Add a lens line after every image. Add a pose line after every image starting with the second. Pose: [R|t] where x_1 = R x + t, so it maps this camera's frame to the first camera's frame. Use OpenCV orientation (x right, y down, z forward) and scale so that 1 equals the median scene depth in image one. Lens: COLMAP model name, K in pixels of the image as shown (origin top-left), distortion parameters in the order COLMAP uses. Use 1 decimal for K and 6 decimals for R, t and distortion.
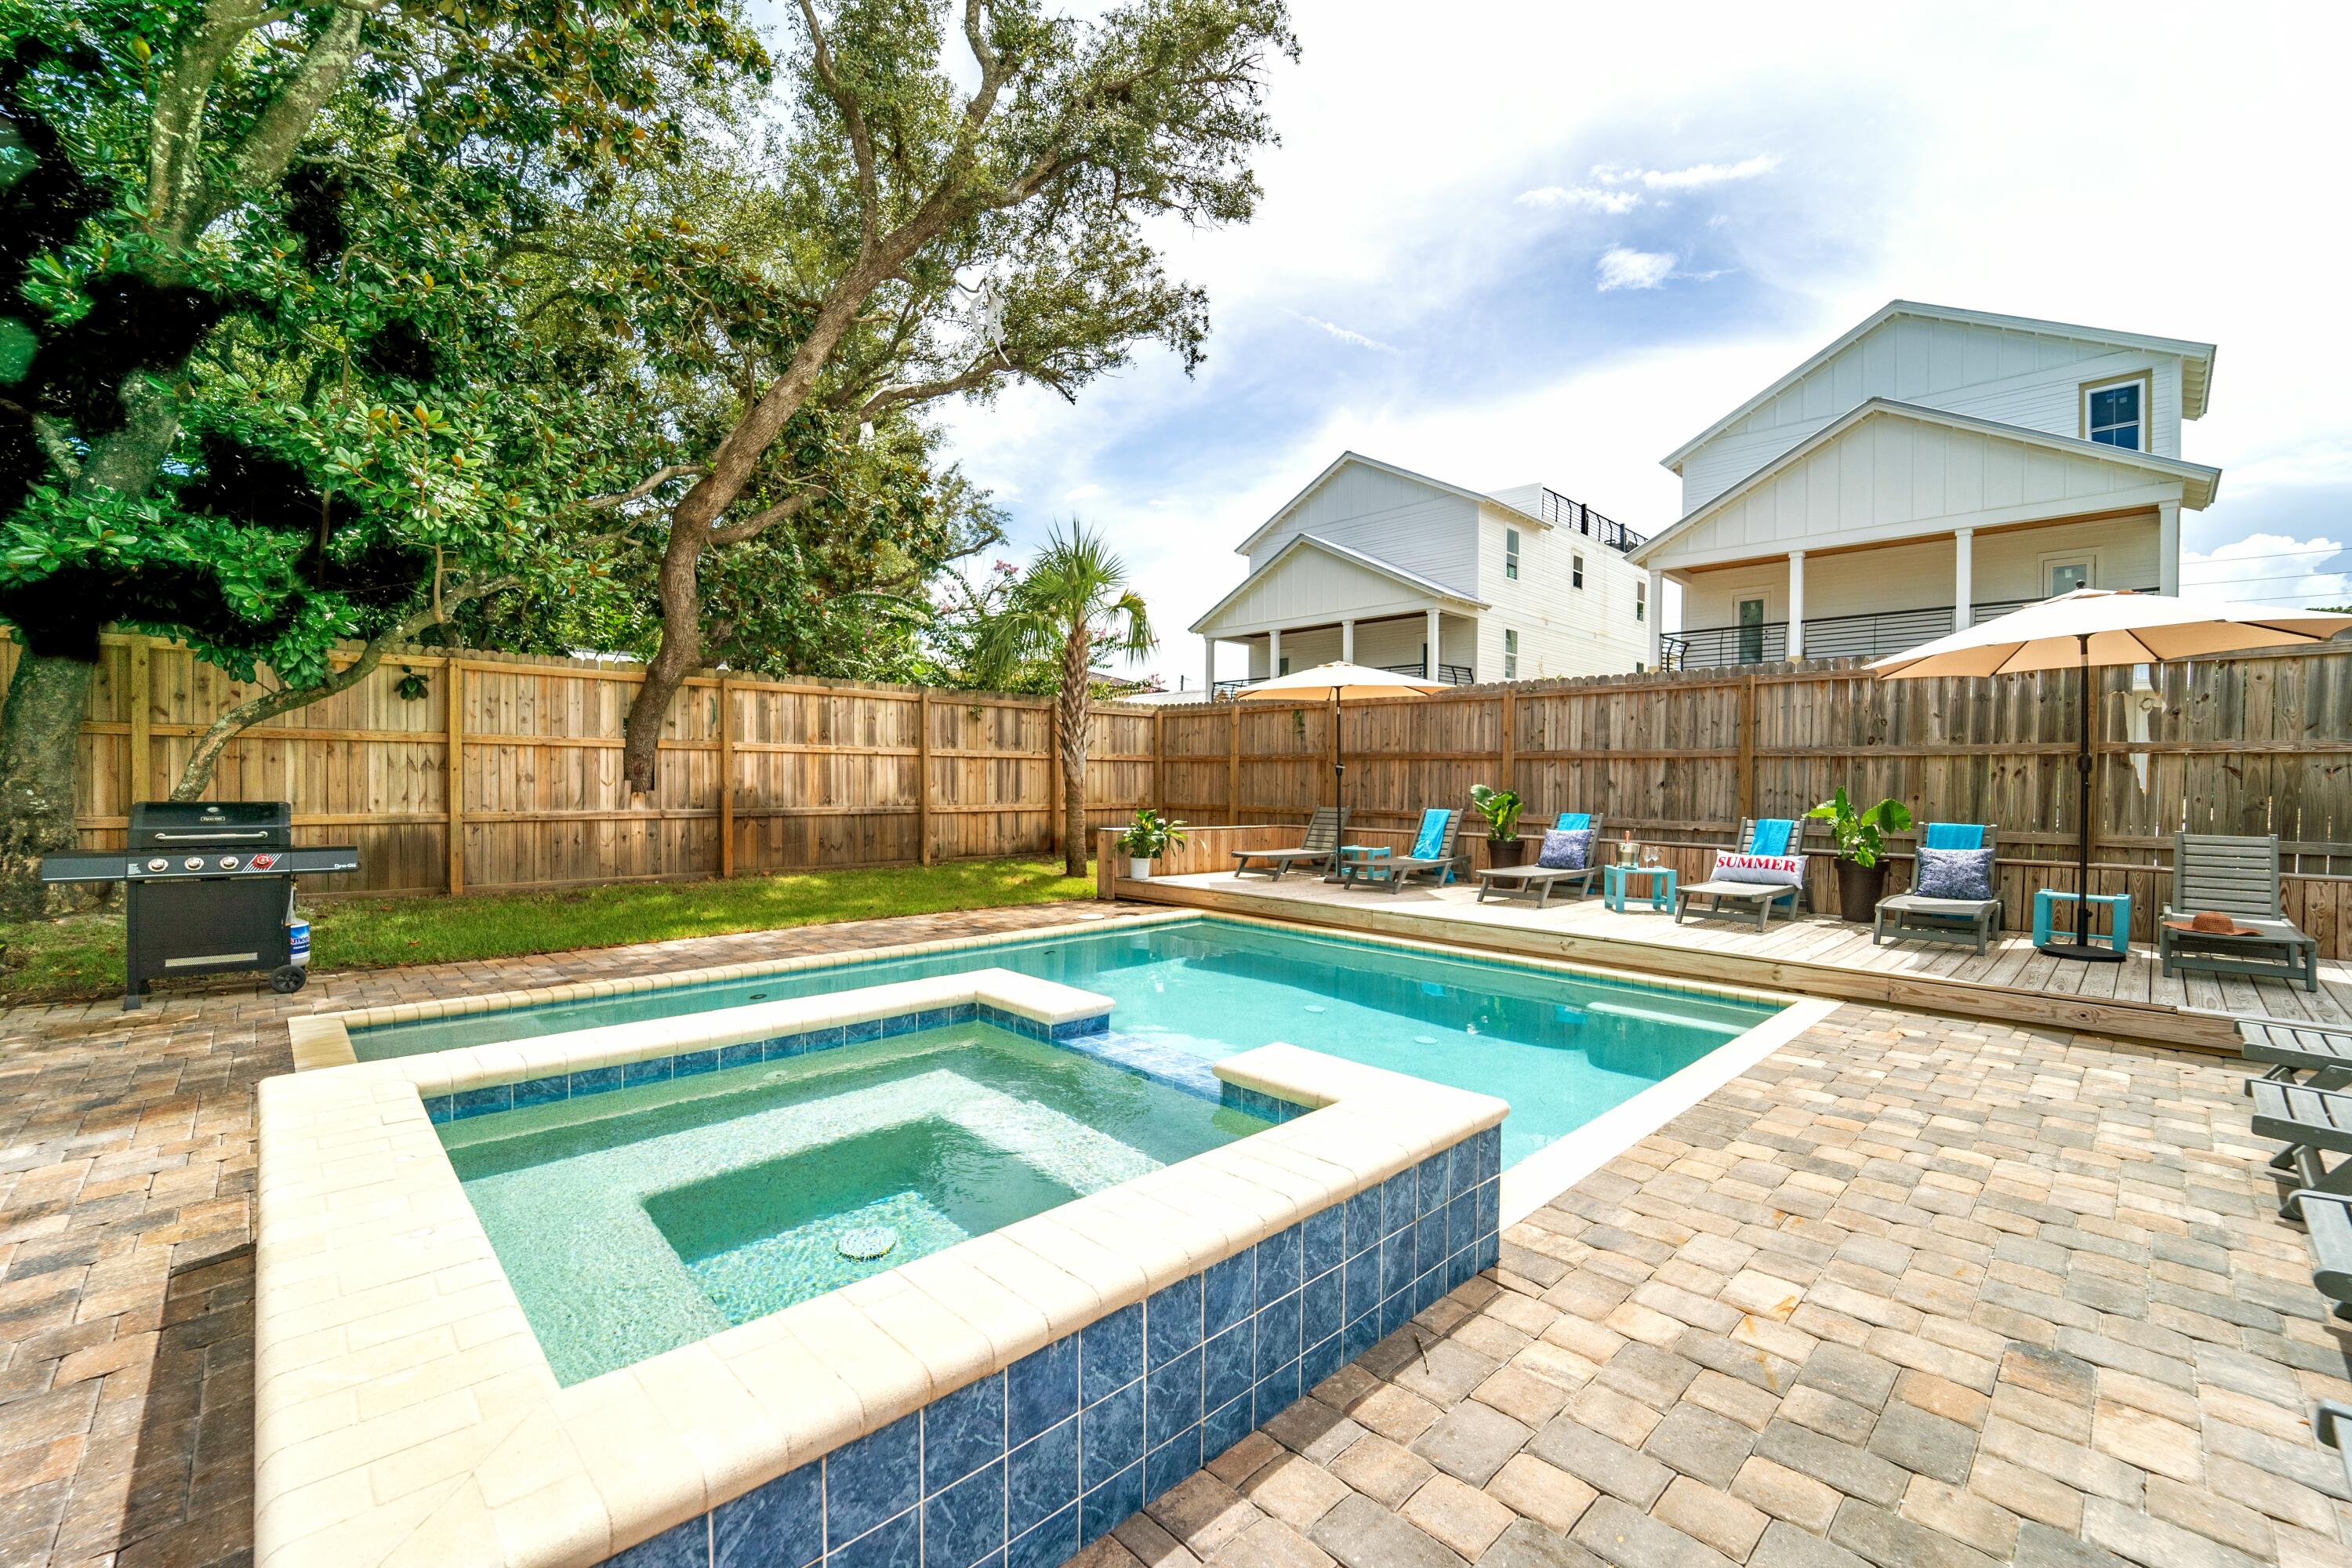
lens RADIAL K [[951.4, 0, 1176.0], [0, 951.4, 784.0], [0, 0, 1]] dist [-0.037558, -0.000143]
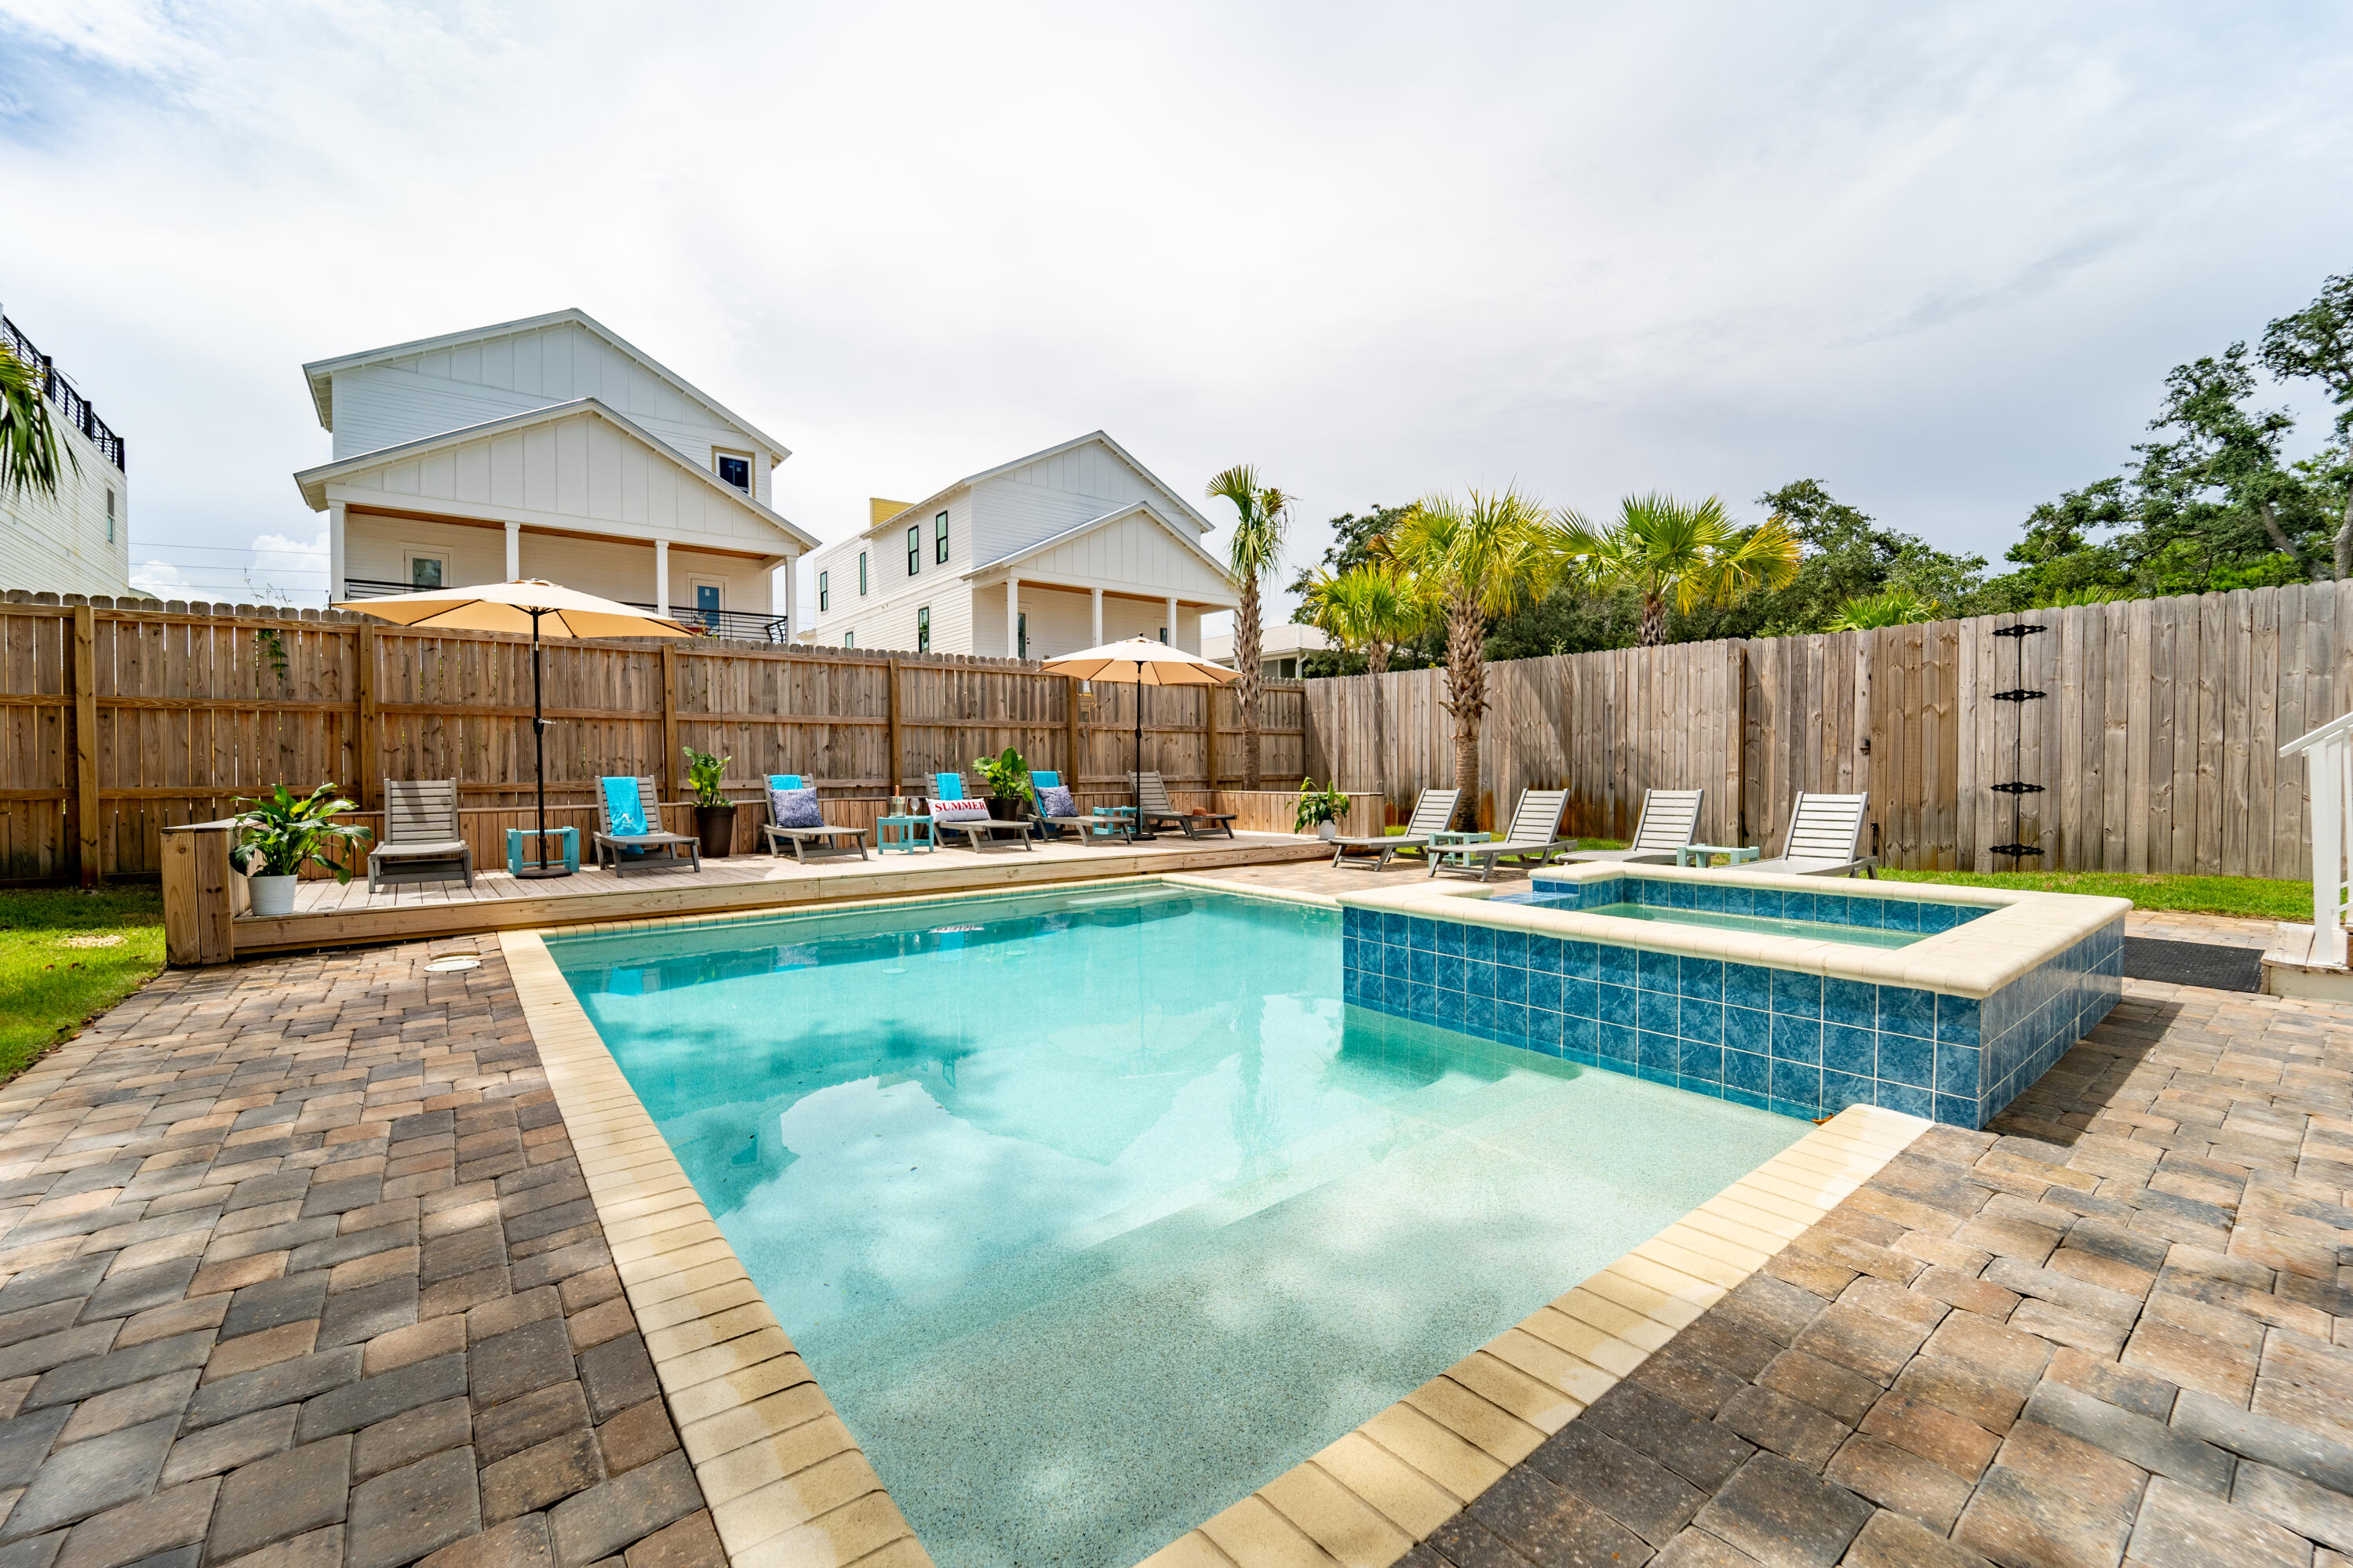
lens RADIAL K [[951.6, 0, 1176.5], [0, 951.6, 784.0], [0, 0, 1]] dist [-0.037558, -0.000143]
pose [[0.068742, -0.028805, 0.997219, -0.511994], [0.013192, 0.999522, 0.027962, 0.015665], [-0.997547, 0.011233, 0.069089, 0.450038]]
